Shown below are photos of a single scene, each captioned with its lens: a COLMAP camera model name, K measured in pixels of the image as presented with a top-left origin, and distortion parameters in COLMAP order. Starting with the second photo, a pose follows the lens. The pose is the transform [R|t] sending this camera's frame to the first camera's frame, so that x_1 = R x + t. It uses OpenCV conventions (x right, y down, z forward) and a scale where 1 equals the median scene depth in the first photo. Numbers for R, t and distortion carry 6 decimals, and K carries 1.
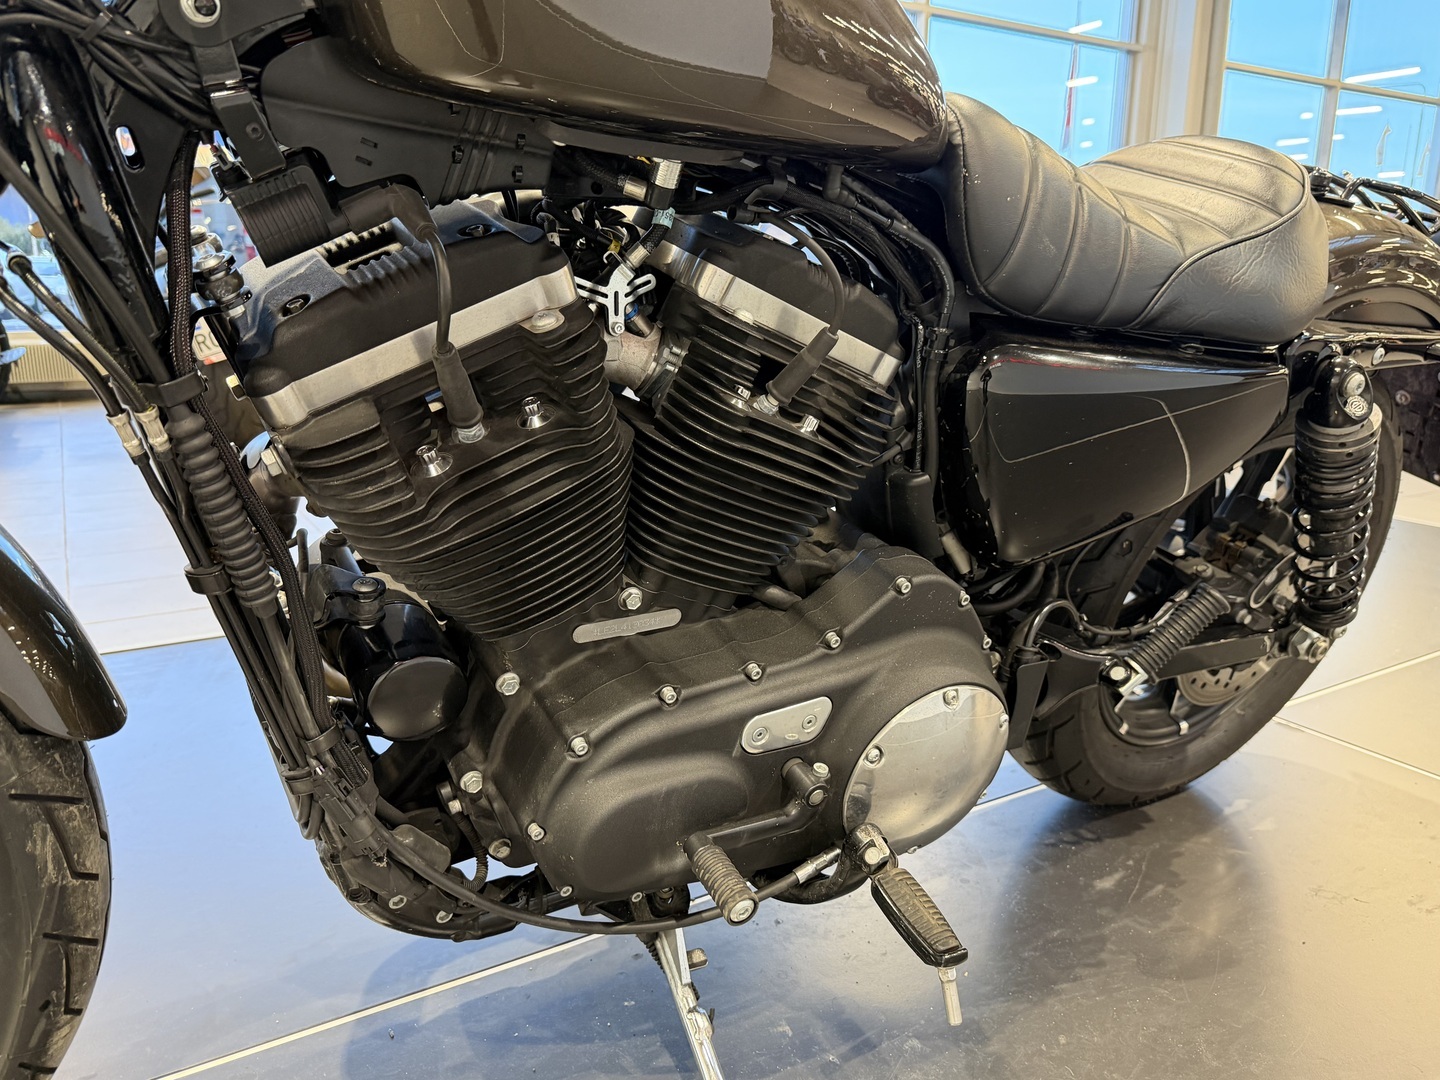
lens RADIAL K [[1025.3, 0, 715.6], [0, 1025.3, 545.1], [0, 0, 1]] dist [0.062540, -0.155207]
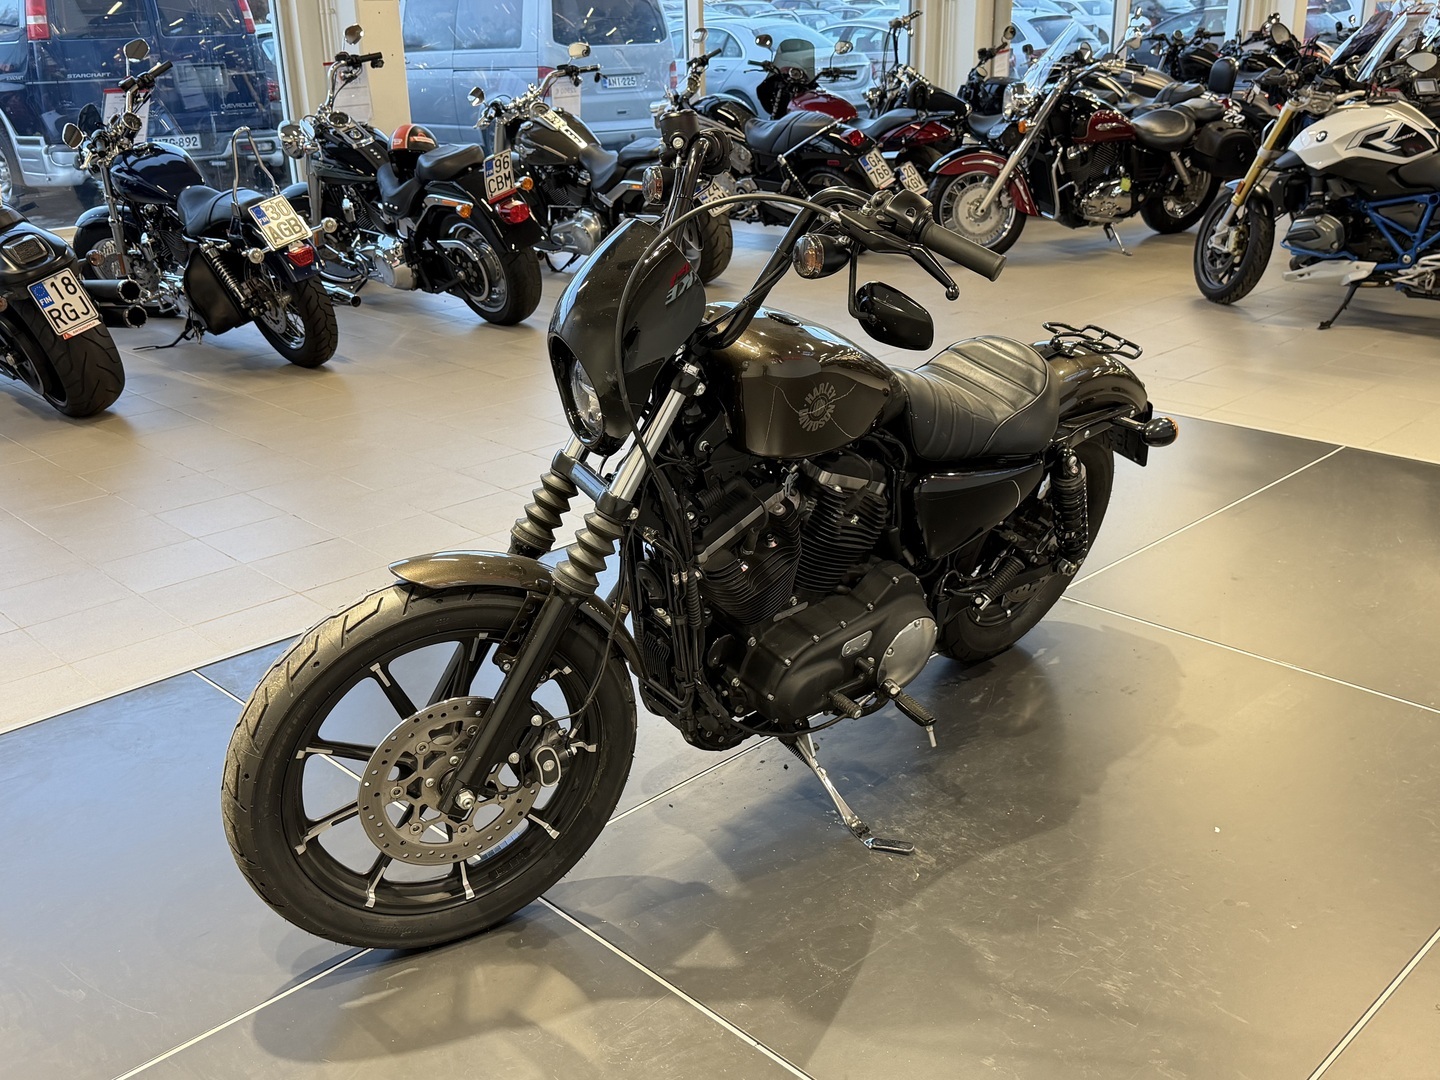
lens RADIAL K [[1408.7, 0, 720.0], [0, 1408.7, 540.0], [0, 0, 1]] dist [0.069738, -0.000361]
pose [[0.970554, -0.107776, 0.215430, -0.813990], [0.080446, 0.987999, 0.131856, -0.464059], [-0.227055, -0.110643, 0.967576, -1.851031]]
